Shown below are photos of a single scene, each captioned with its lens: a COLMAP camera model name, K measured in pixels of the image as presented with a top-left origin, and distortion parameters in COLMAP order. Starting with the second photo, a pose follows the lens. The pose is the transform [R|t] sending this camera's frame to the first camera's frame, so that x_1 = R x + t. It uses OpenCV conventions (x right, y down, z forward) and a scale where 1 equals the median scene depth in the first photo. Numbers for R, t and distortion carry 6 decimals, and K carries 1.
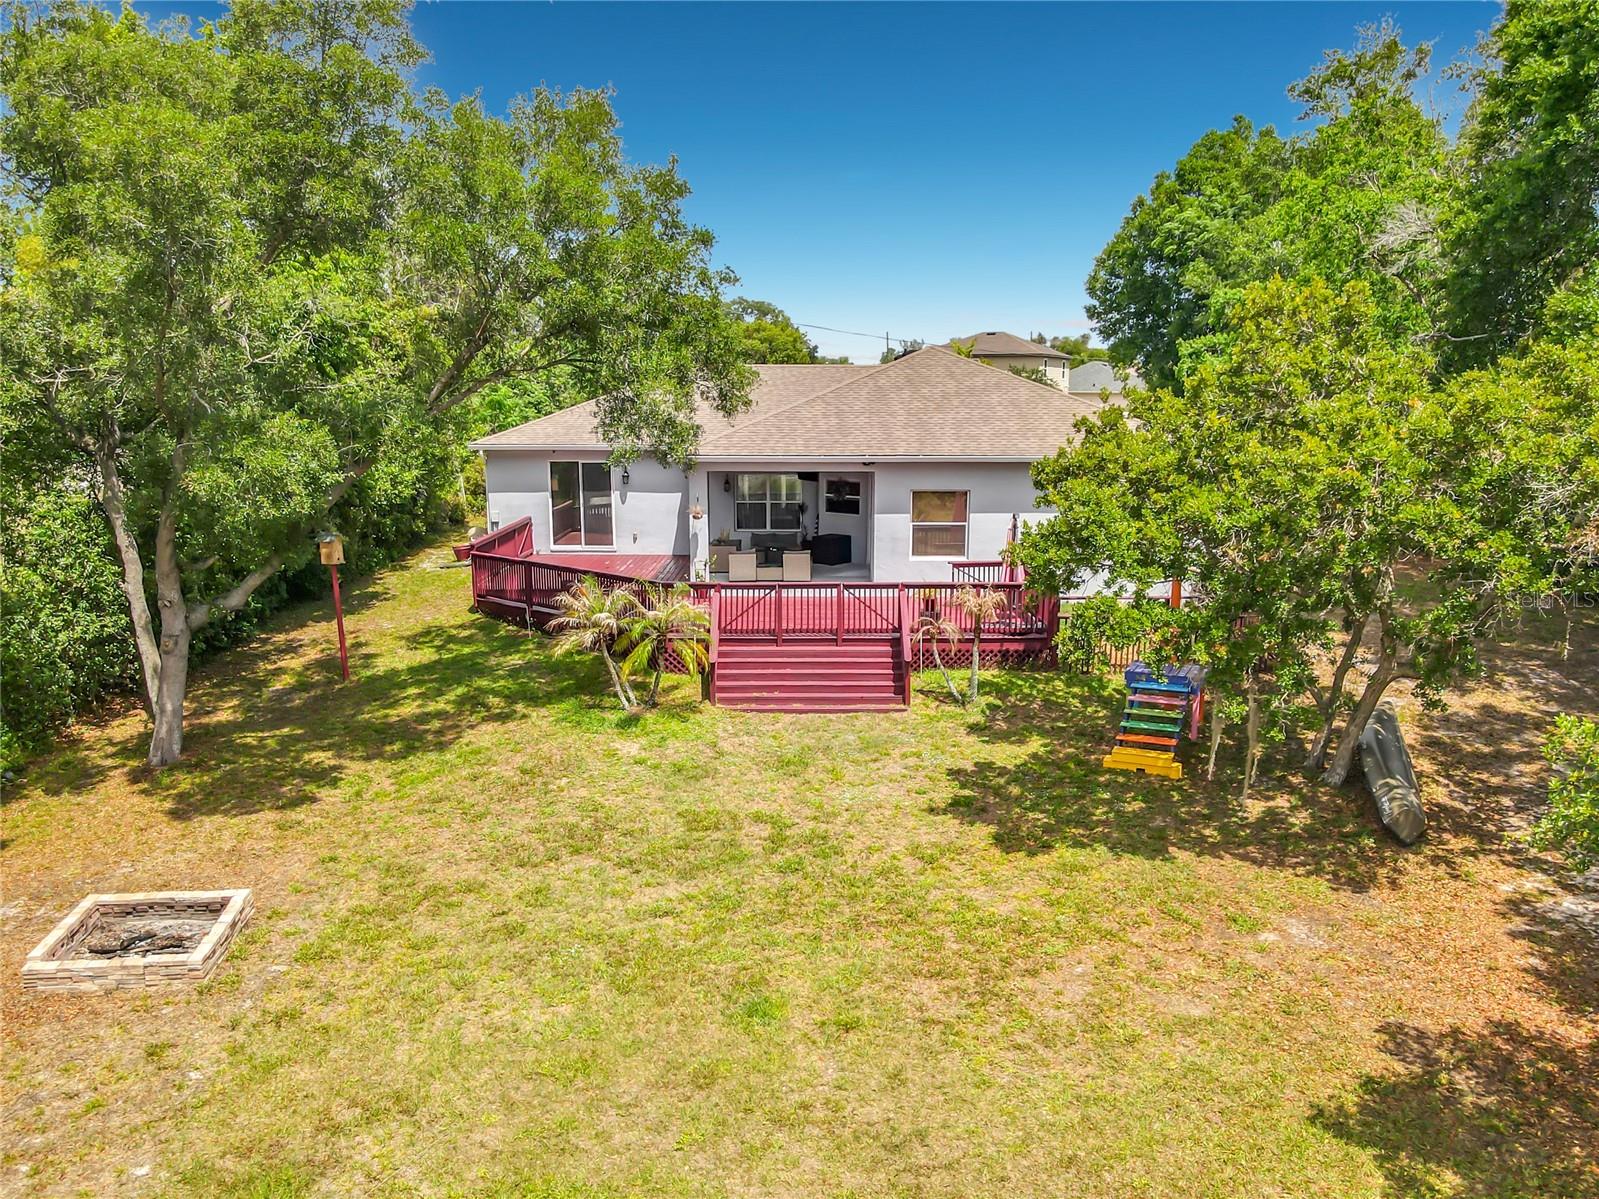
lens RADIAL K [[1111.9, 0, 797.3], [0, 1111.9, 601.2], [0, 0, 1]] dist [0.023233, 0.006749]
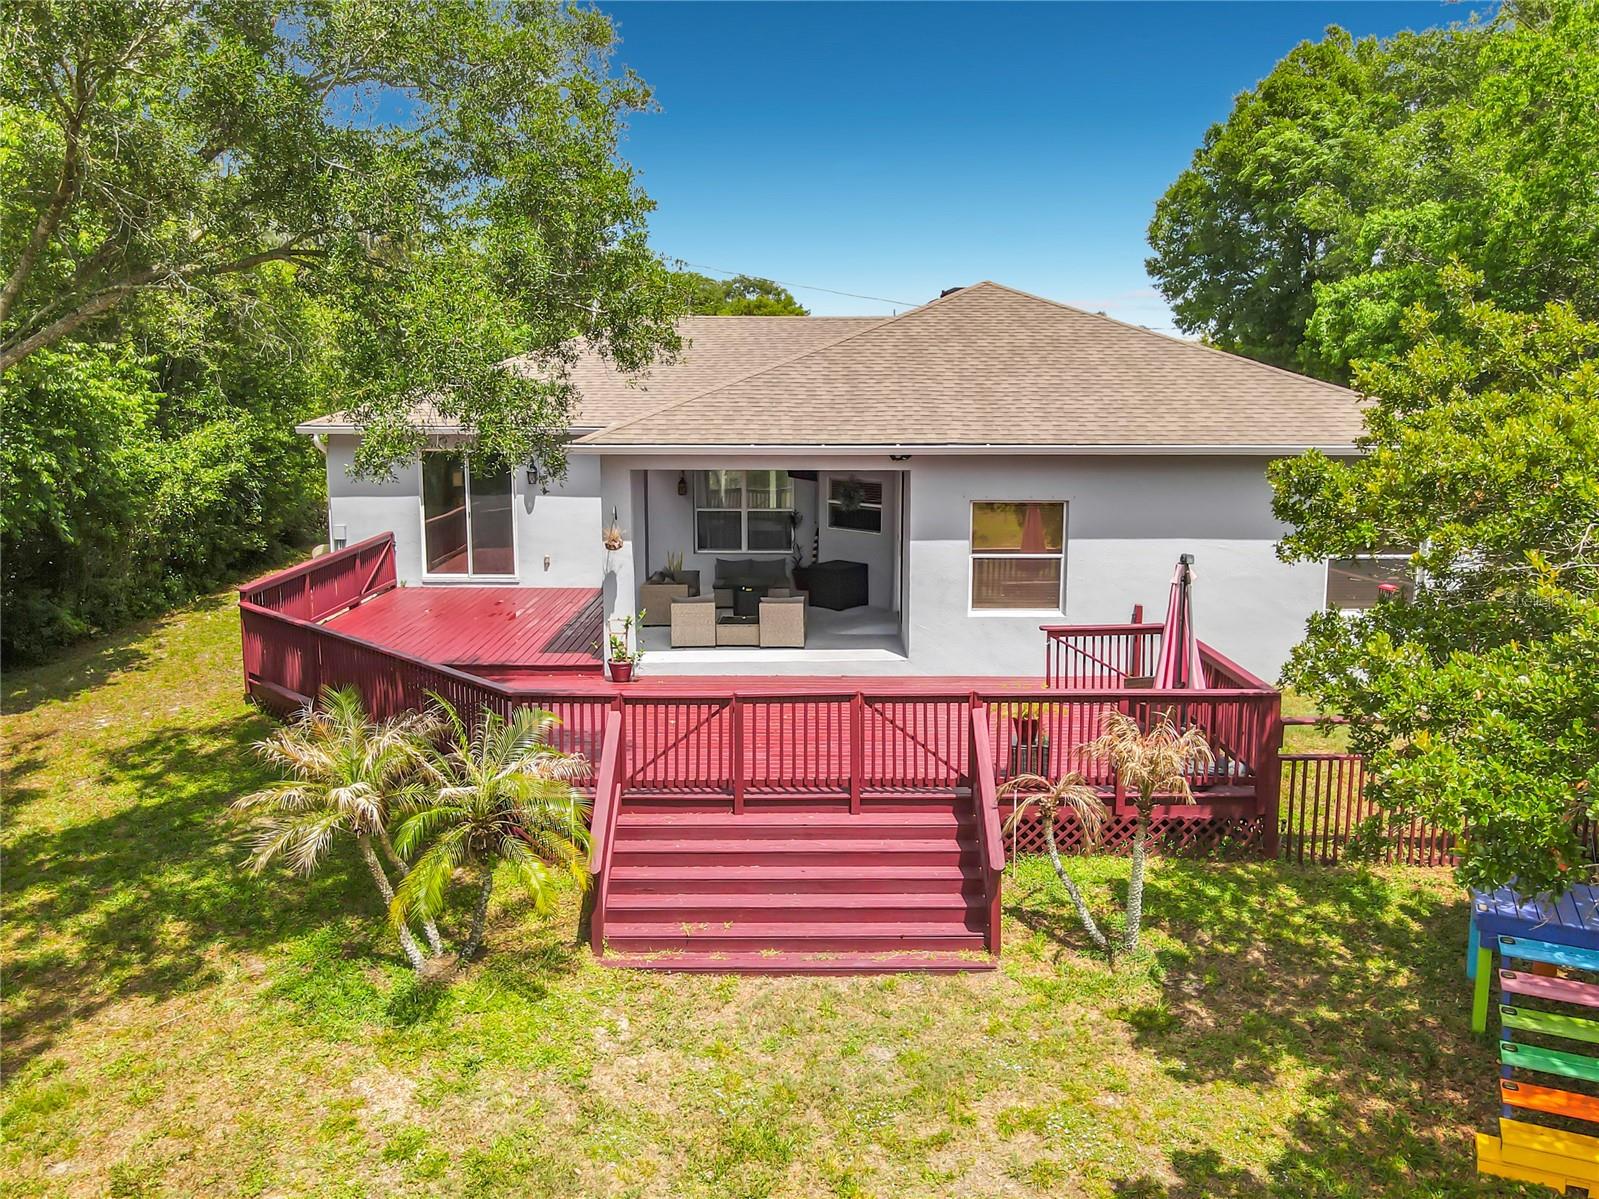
lens RADIAL K [[1111.9, 0, 777.1], [0, 1111.9, 527.4], [0, 0, 1]] dist [0.023233, 0.006749]
pose [[0.999749, 0.001128, -0.022364, 0.013203], [-0.002229, 0.998784, -0.049242, -0.066675], [0.022281, 0.049280, 0.998536, 0.475628]]
